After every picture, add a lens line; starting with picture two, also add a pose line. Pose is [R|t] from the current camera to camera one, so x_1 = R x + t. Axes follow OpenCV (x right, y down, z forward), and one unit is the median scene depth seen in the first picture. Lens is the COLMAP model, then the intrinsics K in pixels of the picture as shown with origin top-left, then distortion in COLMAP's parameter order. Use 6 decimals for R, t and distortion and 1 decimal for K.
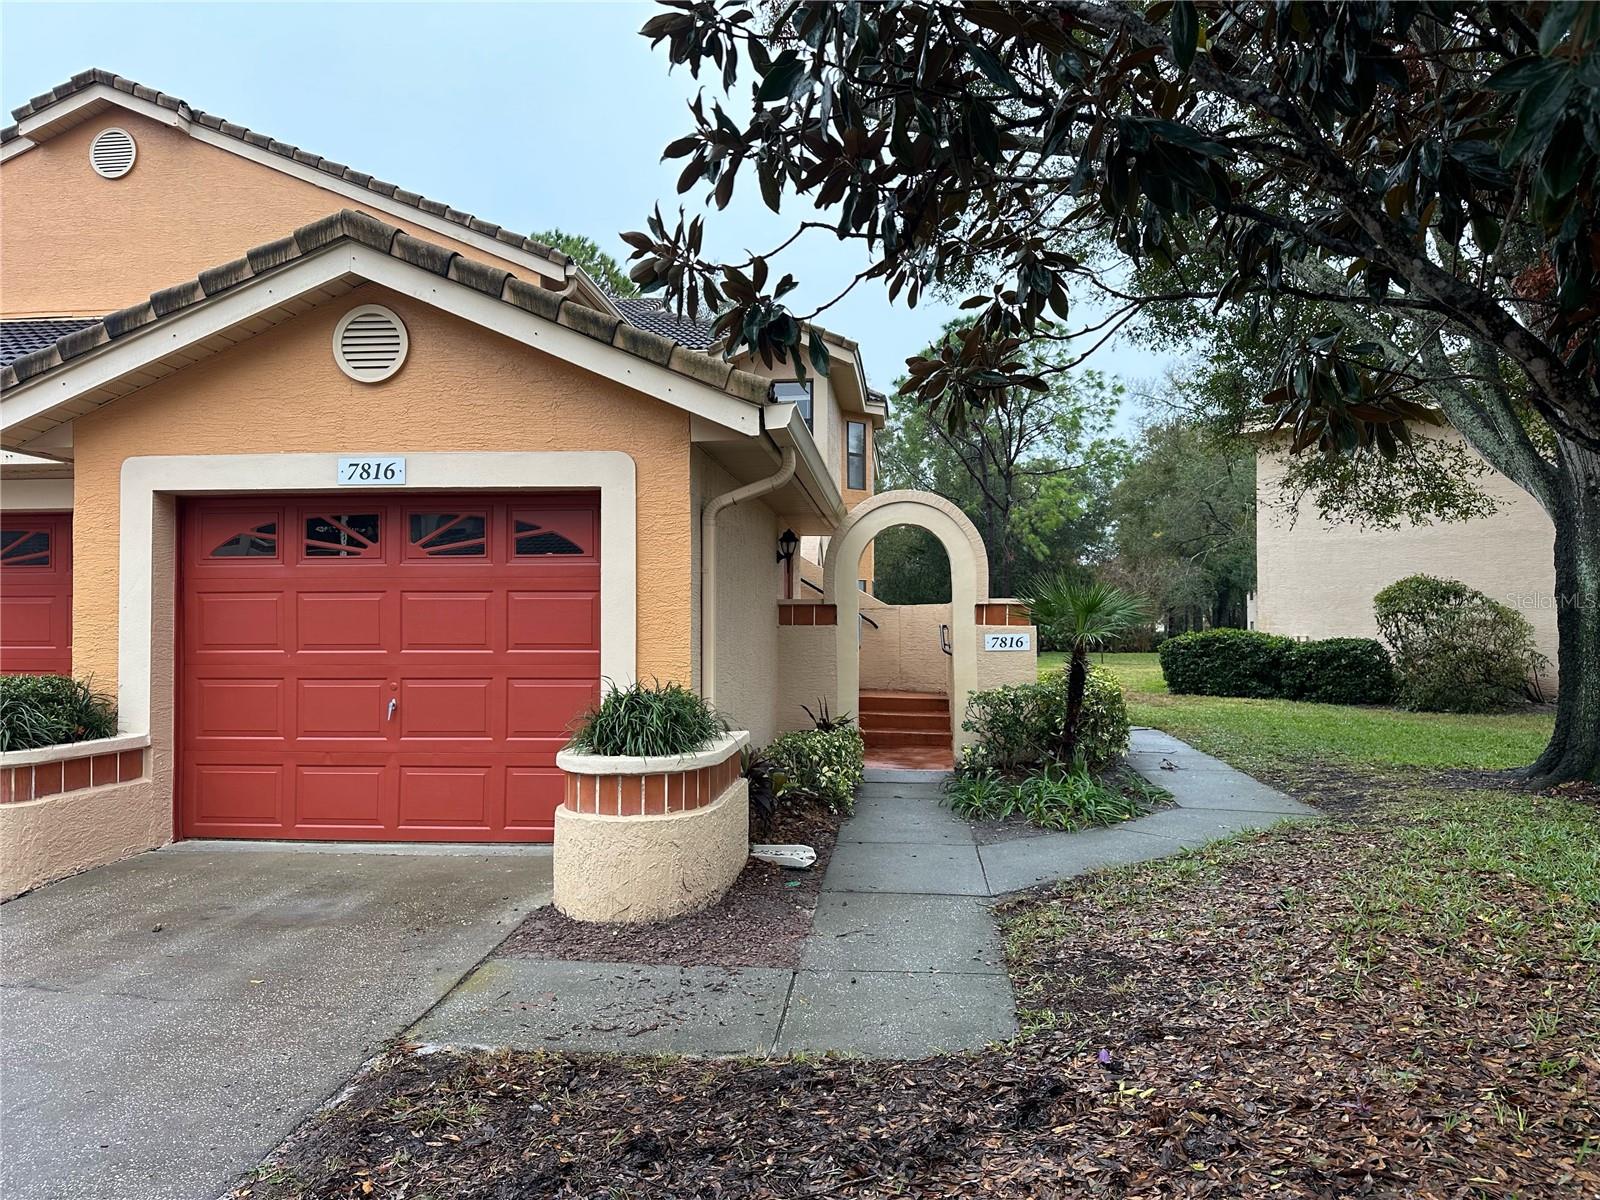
lens RADIAL K [[1112.9, 0, 800.0], [0, 1112.9, 600.0], [0, 0, 1]] dist [0.000991, -0.061231]
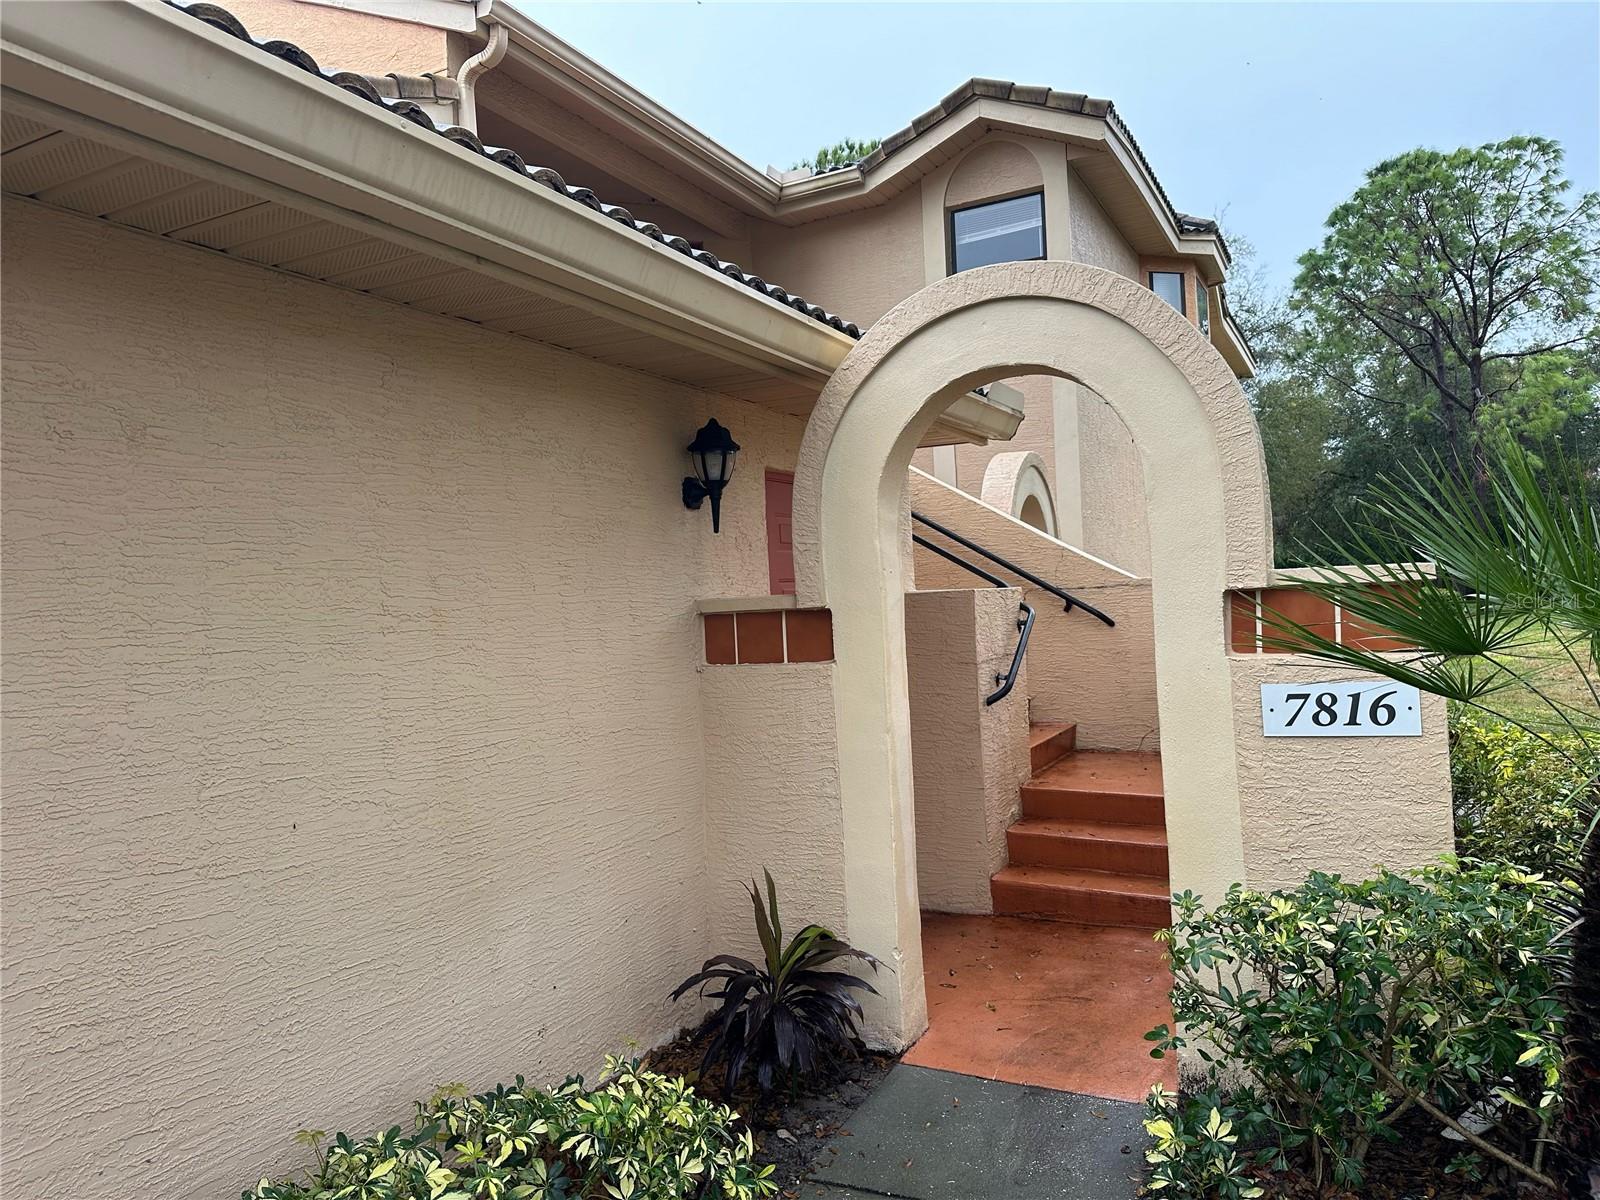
lens RADIAL K [[1112.9, 0, 800.0], [0, 1112.9, 600.0], [0, 0, 1]] dist [0.000991, -0.061231]
pose [[0.926809, -0.044889, -0.372841, 0.160119], [0.058838, 0.997926, 0.026114, -0.008632], [0.370896, -0.046140, 0.927528, 0.647608]]
